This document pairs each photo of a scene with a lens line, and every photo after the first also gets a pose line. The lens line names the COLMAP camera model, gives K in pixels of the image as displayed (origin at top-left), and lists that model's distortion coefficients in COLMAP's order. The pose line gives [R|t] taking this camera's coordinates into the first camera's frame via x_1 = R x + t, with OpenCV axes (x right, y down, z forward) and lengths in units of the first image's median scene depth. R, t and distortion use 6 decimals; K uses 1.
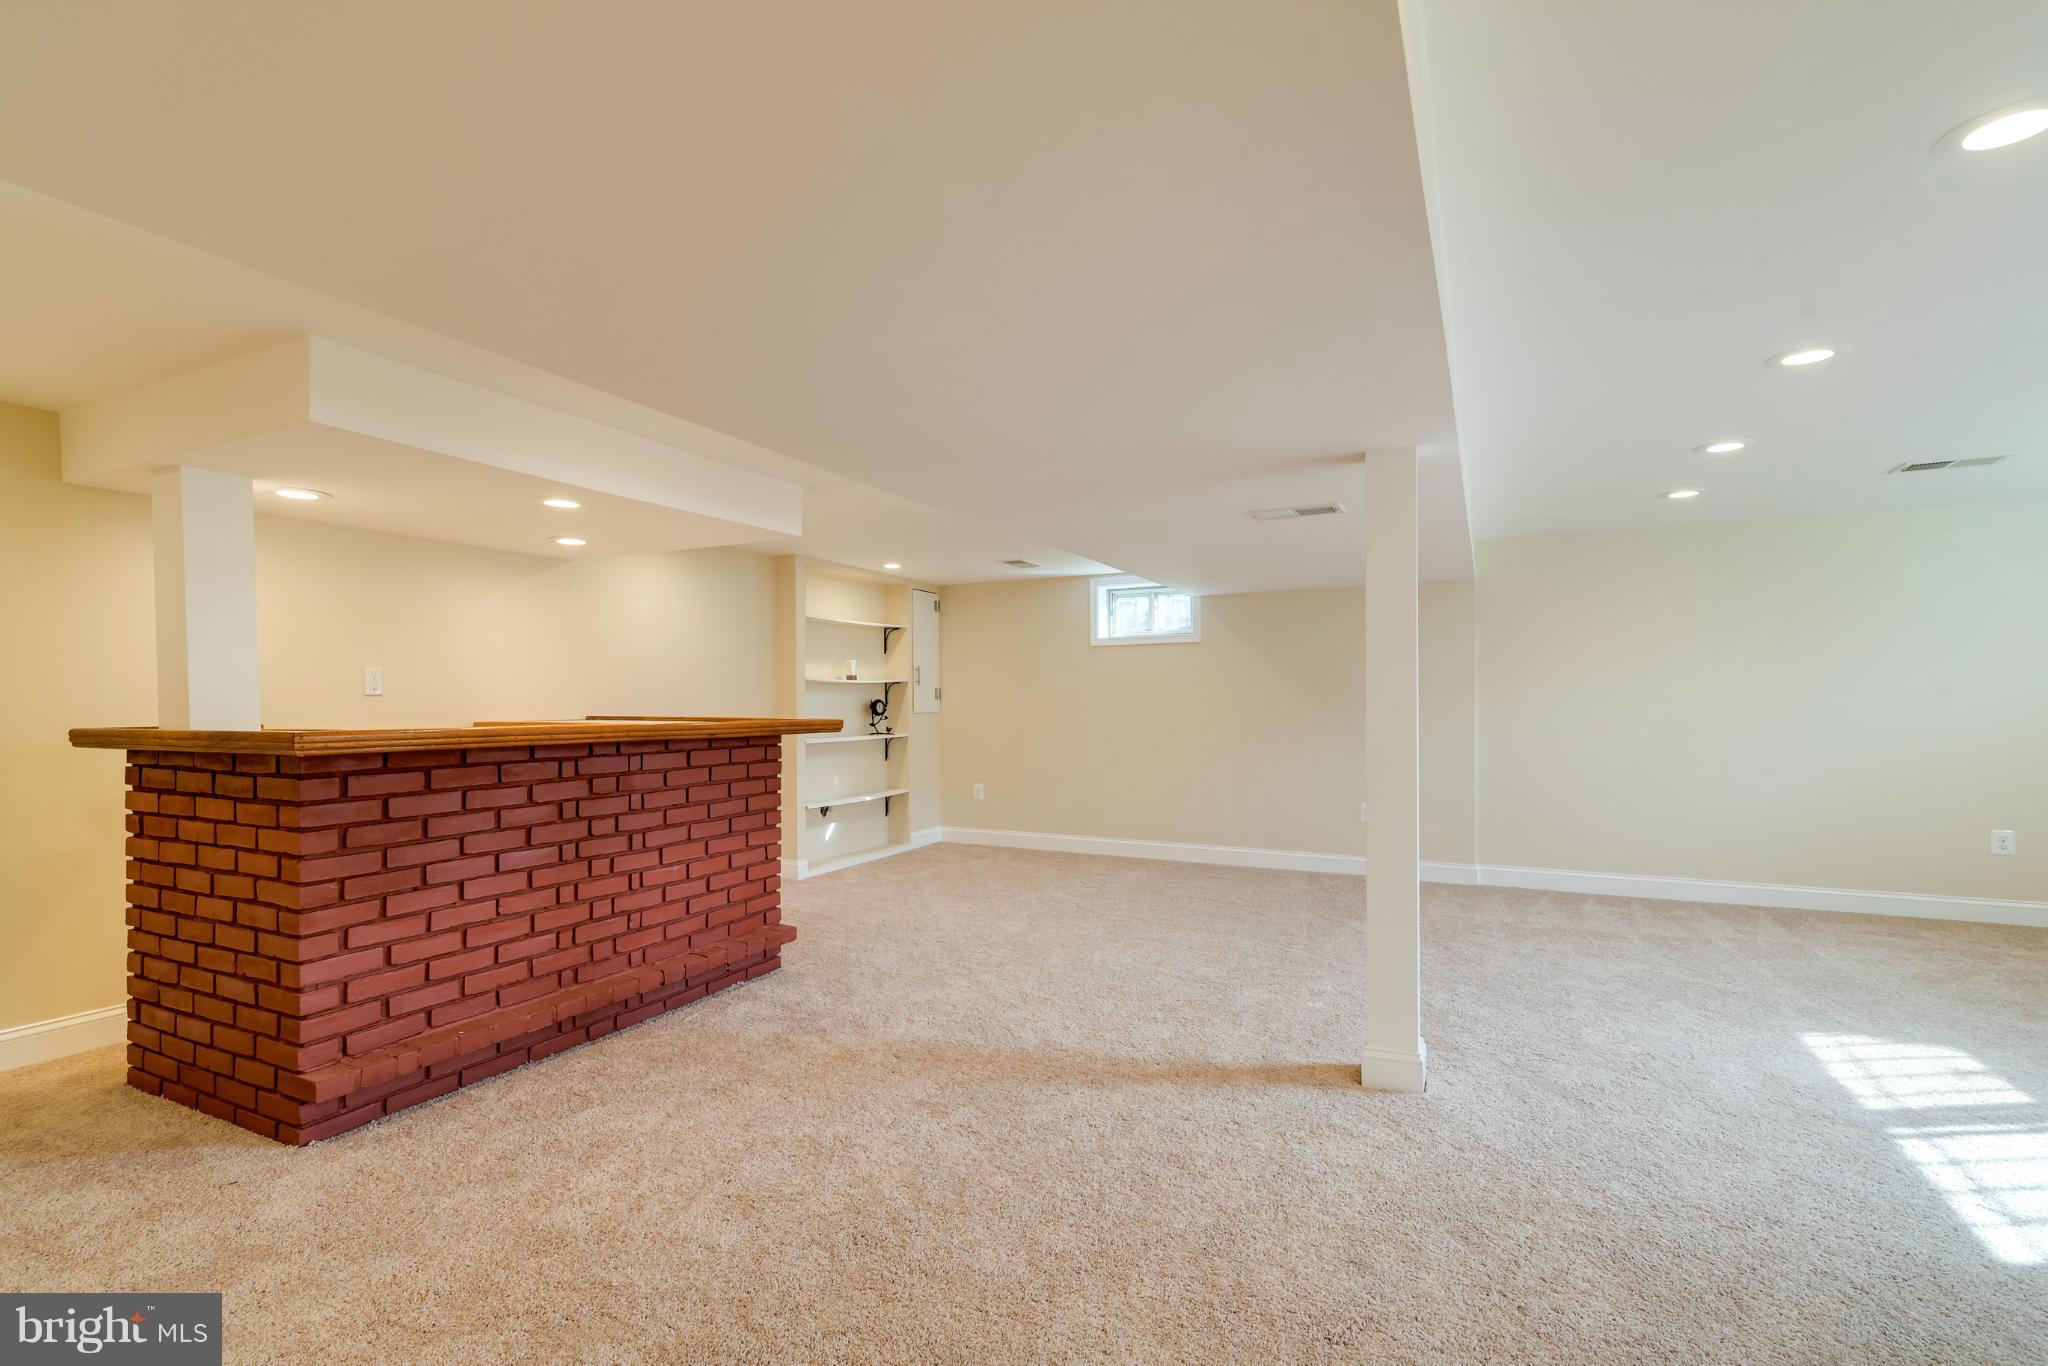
lens RADIAL K [[939.8, 0, 1016.2], [0, 939.8, 689.1], [0, 0, 1]] dist [0.005145, 0.000430]
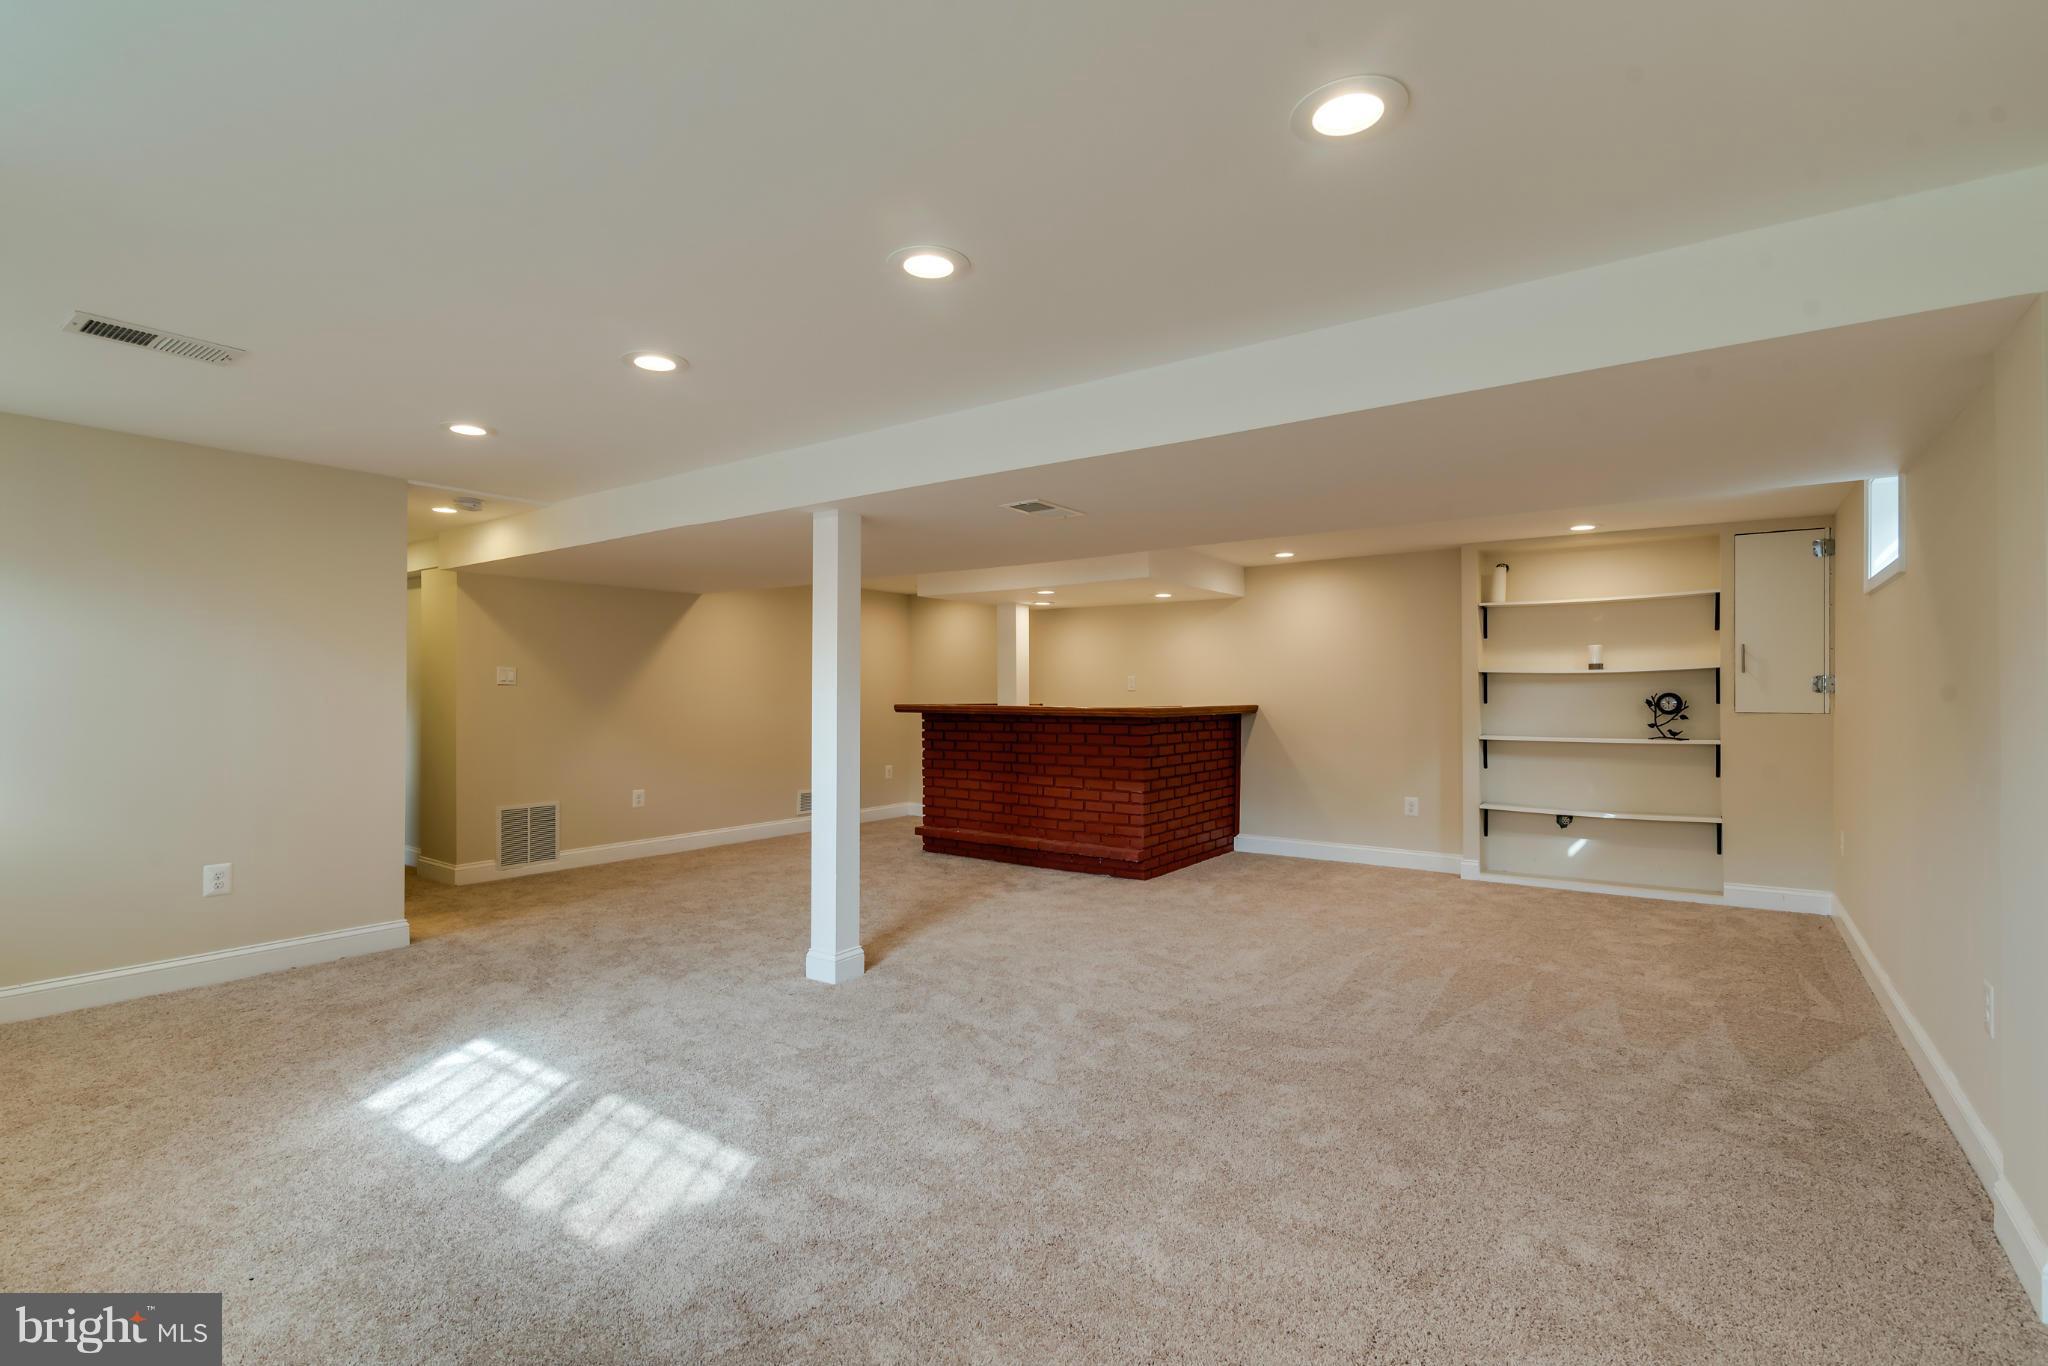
lens RADIAL K [[939.8, 0, 1016.6], [0, 939.8, 690.2], [0, 0, 1]] dist [0.005145, 0.000430]
pose [[-0.160399, 0.000228, -0.987052, 0.798533], [0.012281, 0.999923, -0.001764, 0.004314], [0.986976, -0.012405, -0.160389, 0.697055]]
